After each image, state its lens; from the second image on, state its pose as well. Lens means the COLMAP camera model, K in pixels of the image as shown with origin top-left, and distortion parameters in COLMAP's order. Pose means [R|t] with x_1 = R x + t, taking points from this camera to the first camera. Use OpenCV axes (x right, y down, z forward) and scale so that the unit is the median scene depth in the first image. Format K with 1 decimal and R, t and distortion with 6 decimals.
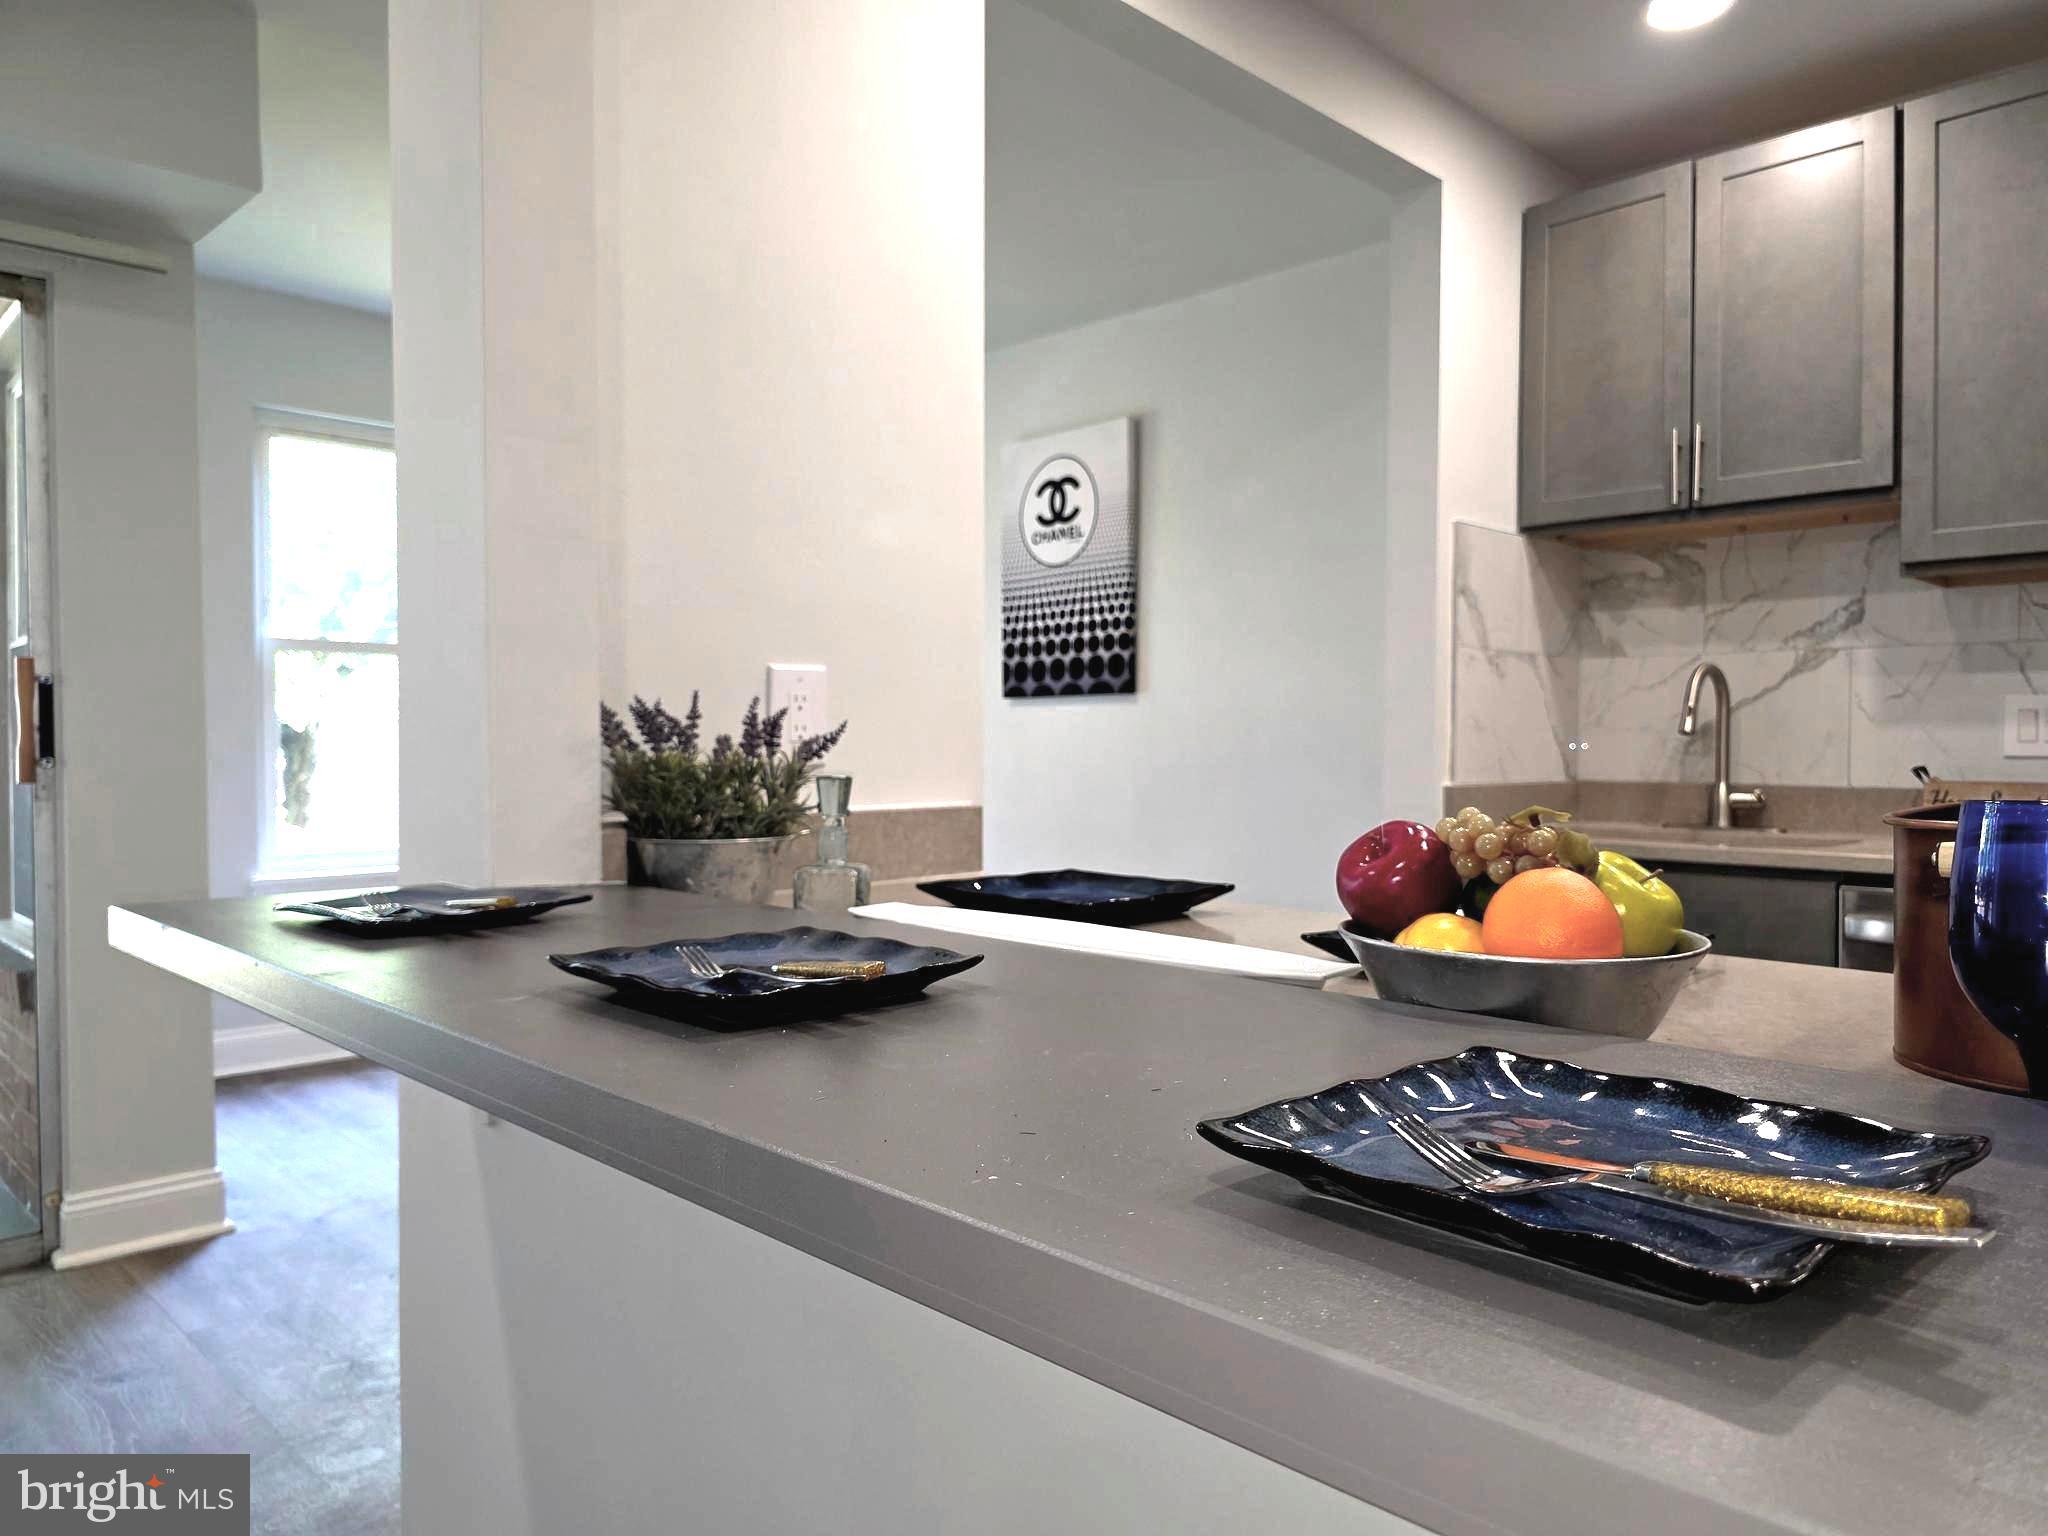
lens RADIAL K [[1389.6, 0, 1023.7], [0, 1389.6, 764.1], [0, 0, 1]] dist [0.055553, -0.058496]
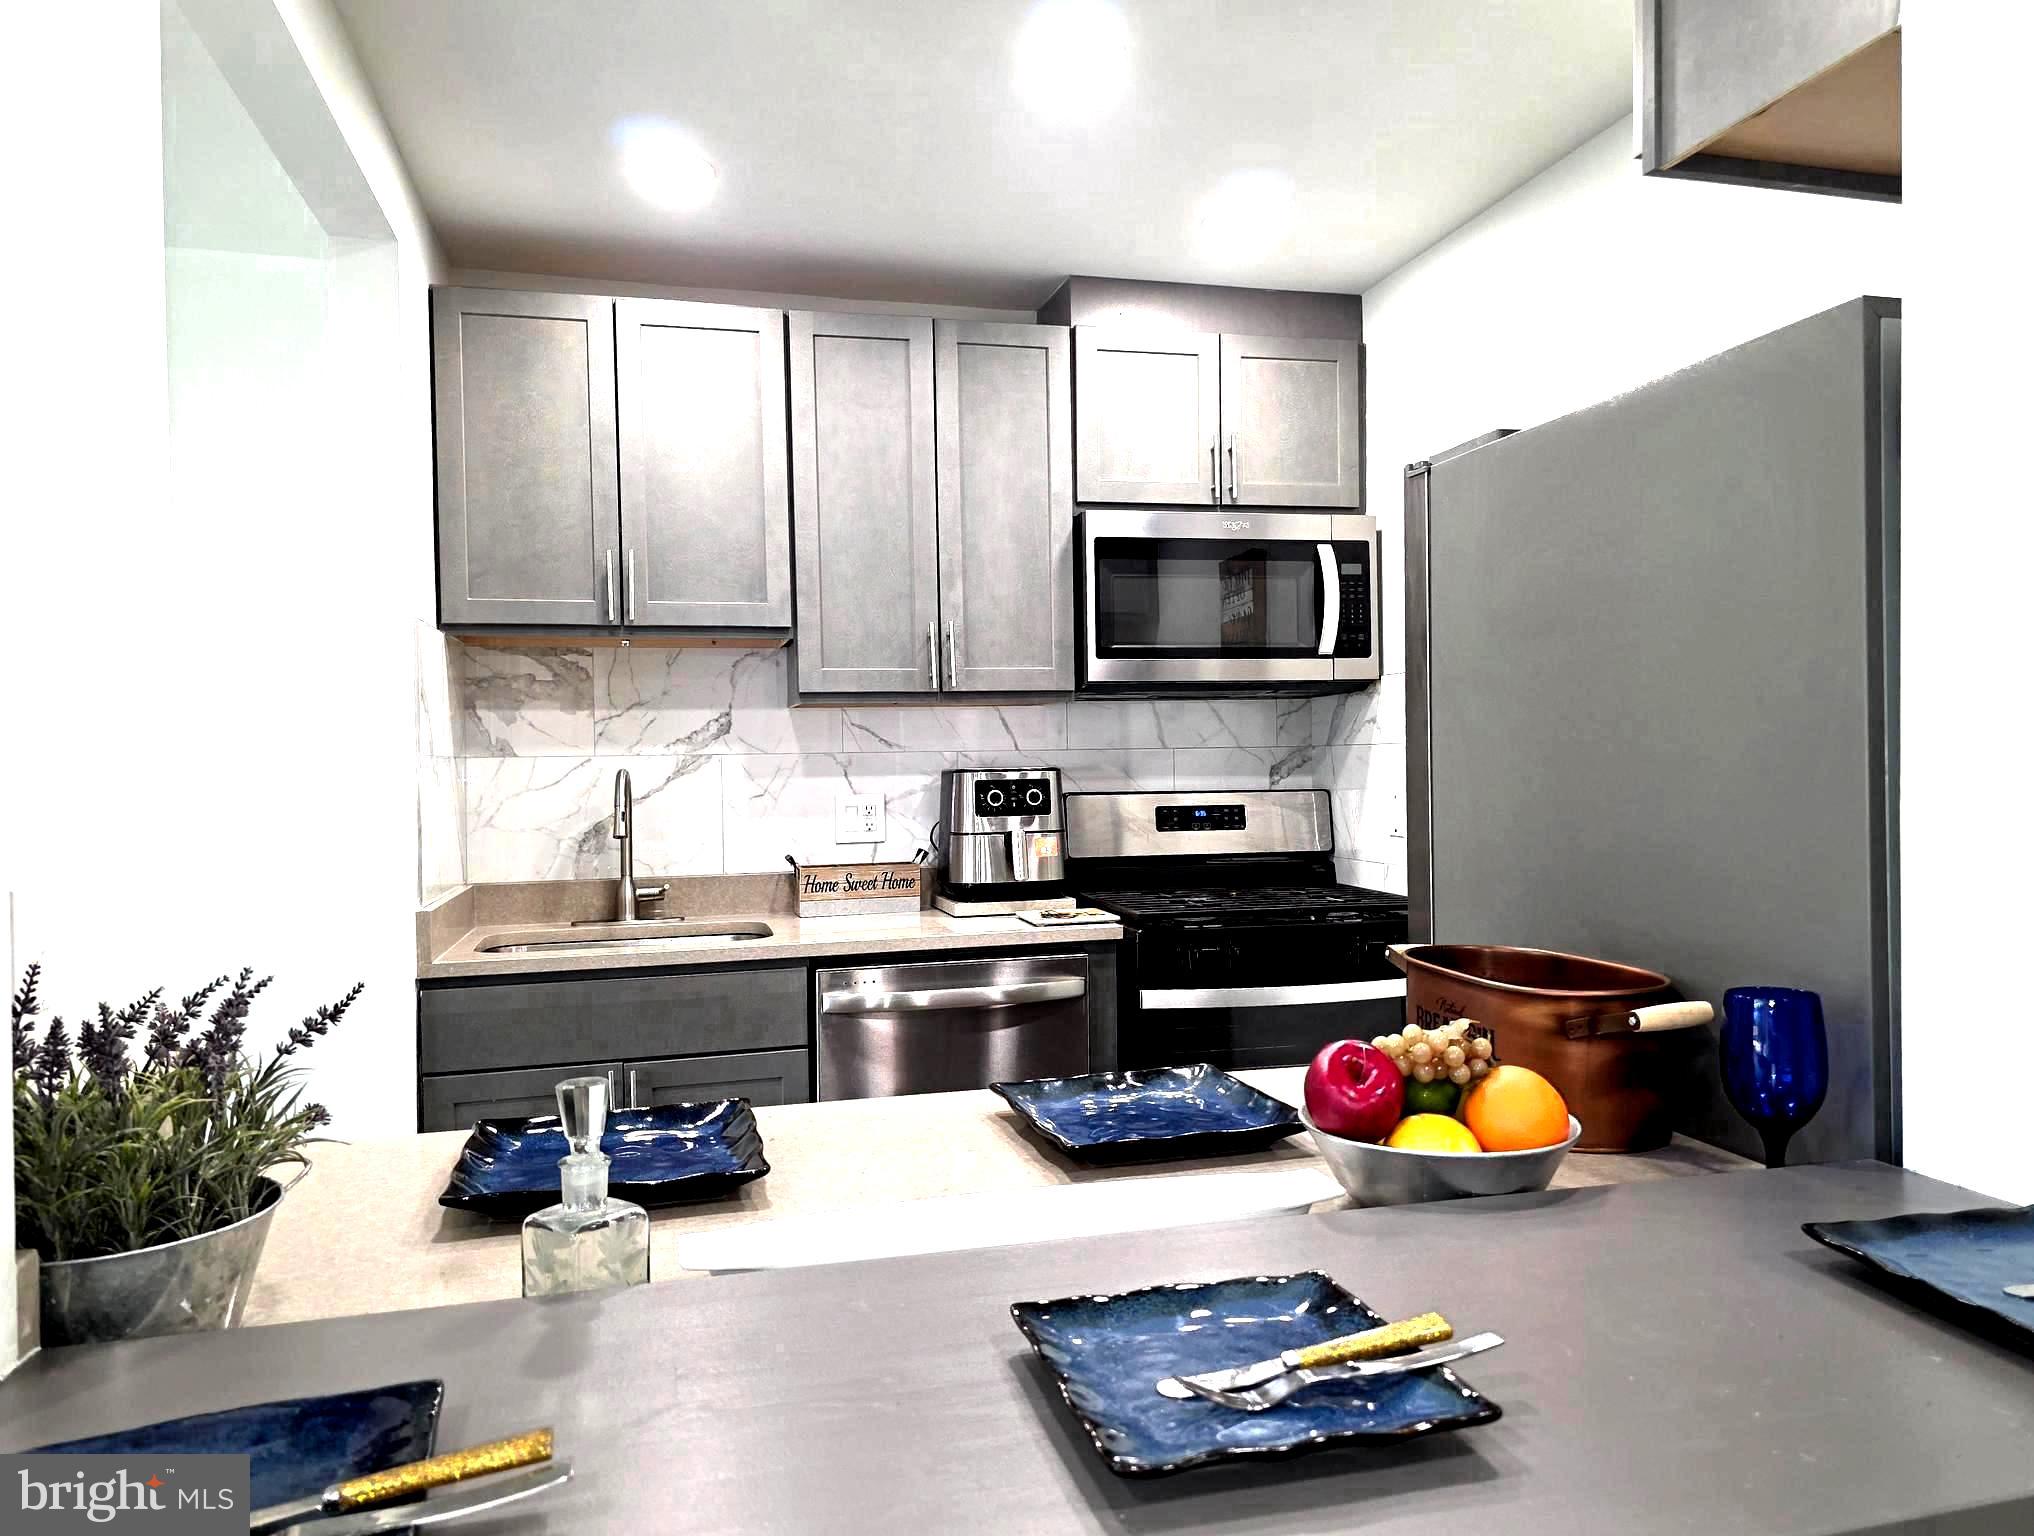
lens RADIAL K [[1389.8, 0, 1040.1], [0, 1389.8, 770.4], [0, 0, 1]] dist [0.099835, -0.153430]
pose [[0.502829, -0.021057, 0.864129, -0.268823], [0.032507, 0.999457, 0.005439, -0.065488], [-0.863774, 0.025355, 0.503241, 0.187769]]
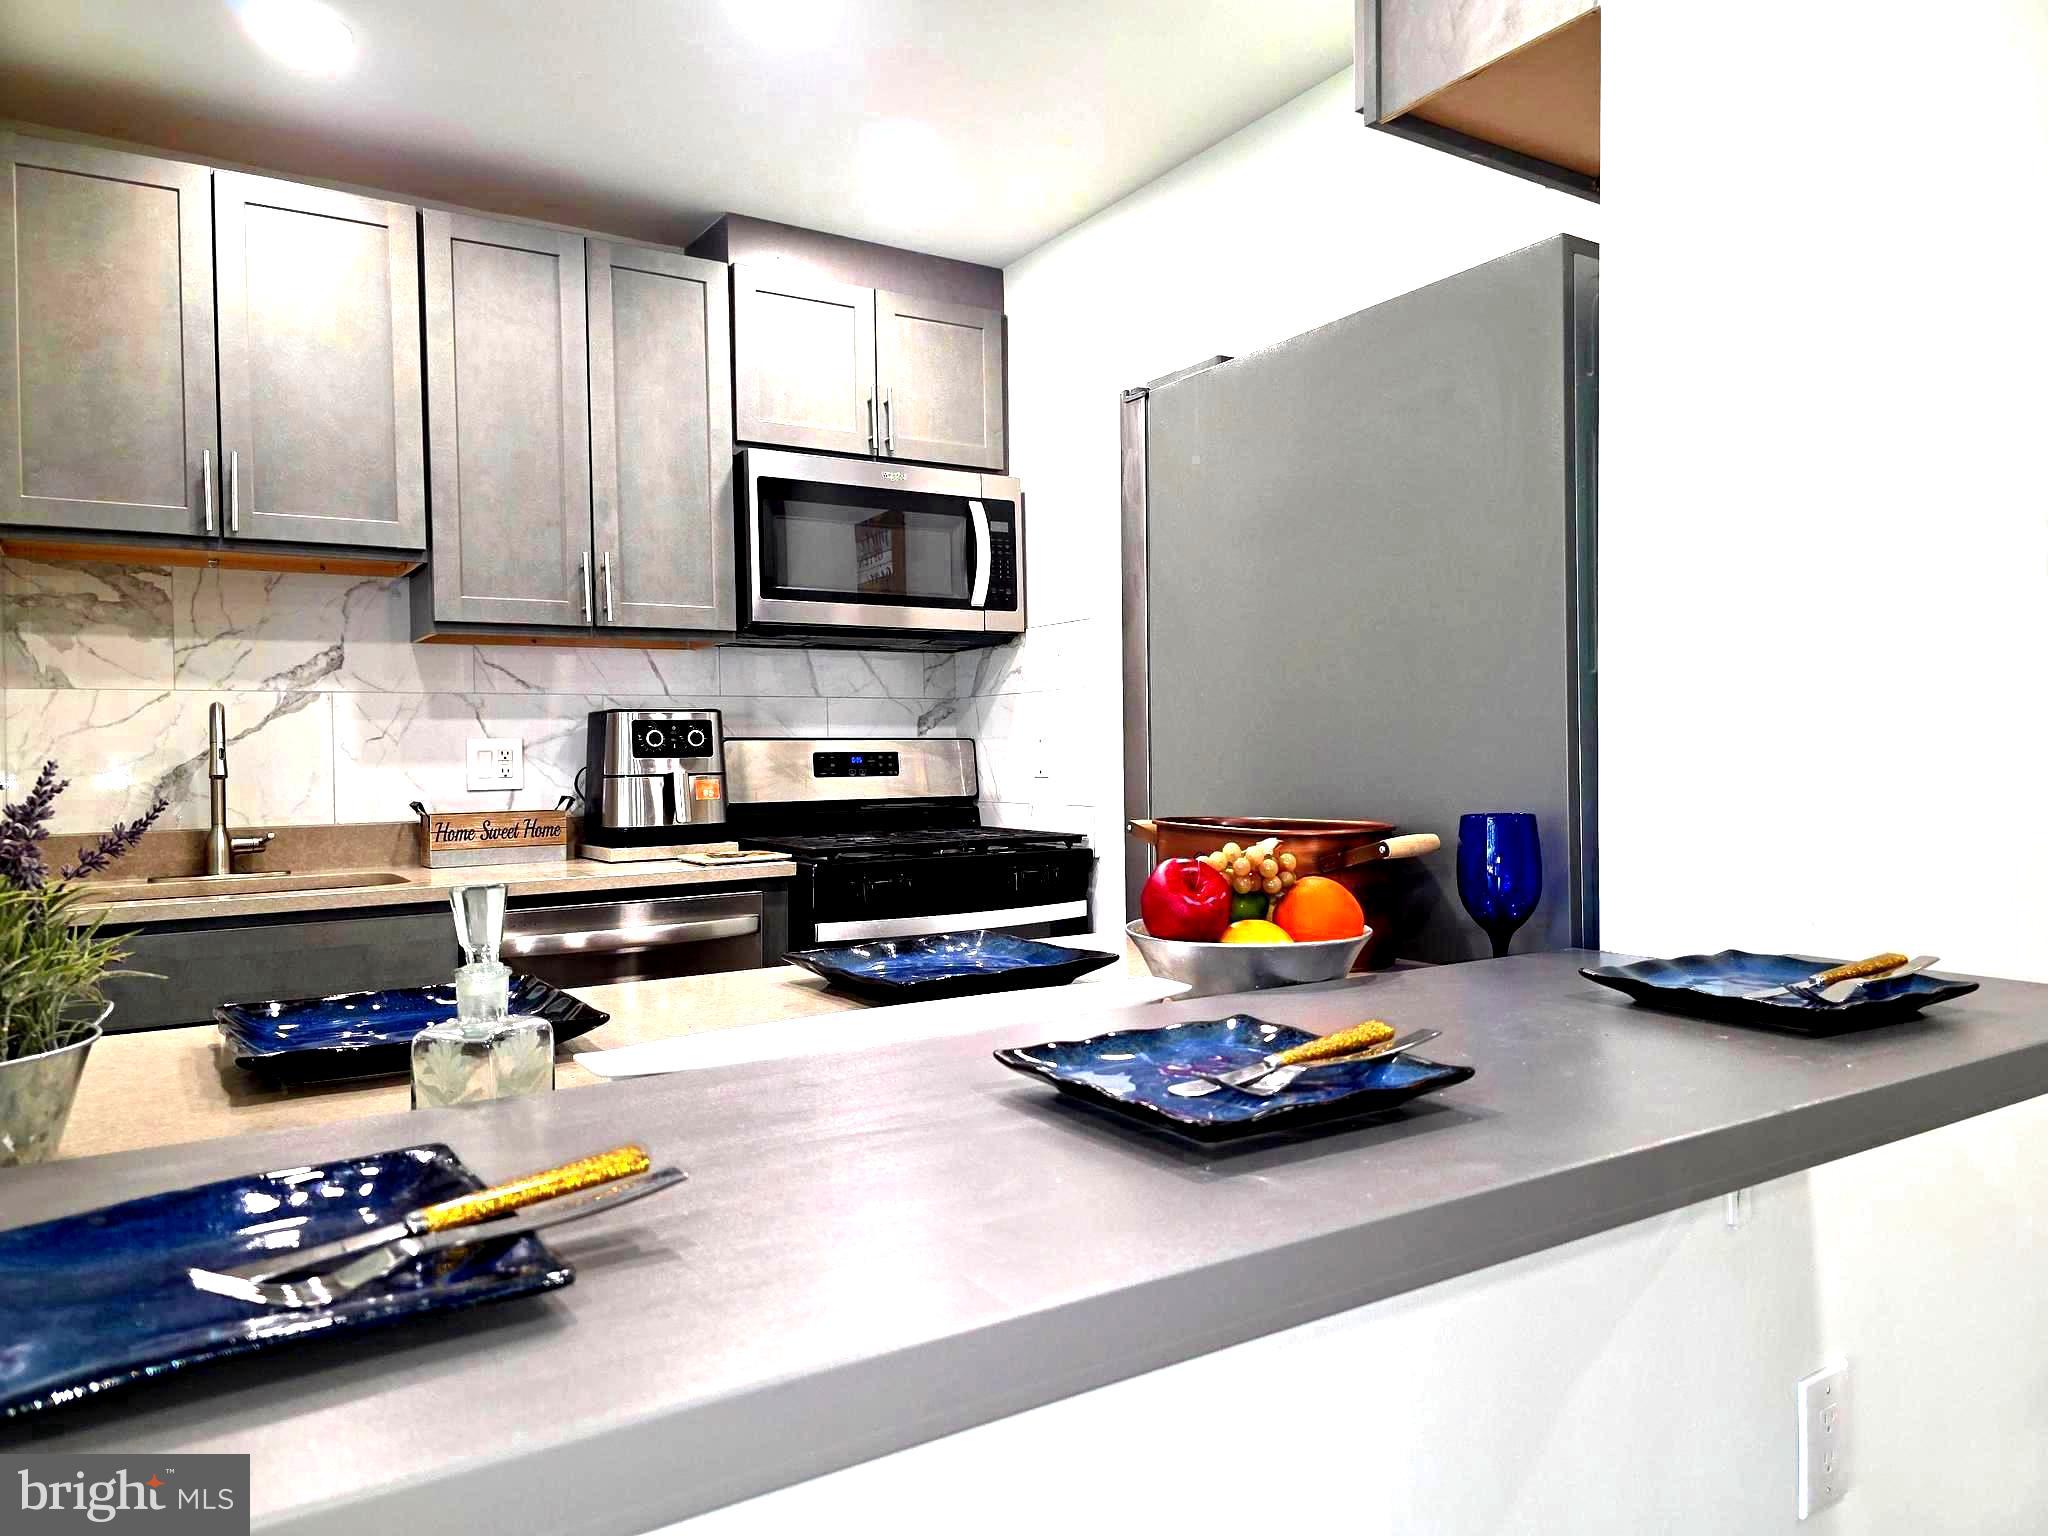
lens RADIAL K [[1371.1, 0, 1030.2], [0, 1371.1, 766.7], [0, 0, 1]] dist [0.068745, -0.067525]
pose [[0.214474, -0.017739, 0.976569, -0.305454], [0.032048, 0.999425, 0.011116, -0.021295], [-0.976204, 0.028913, 0.214919, 0.262545]]
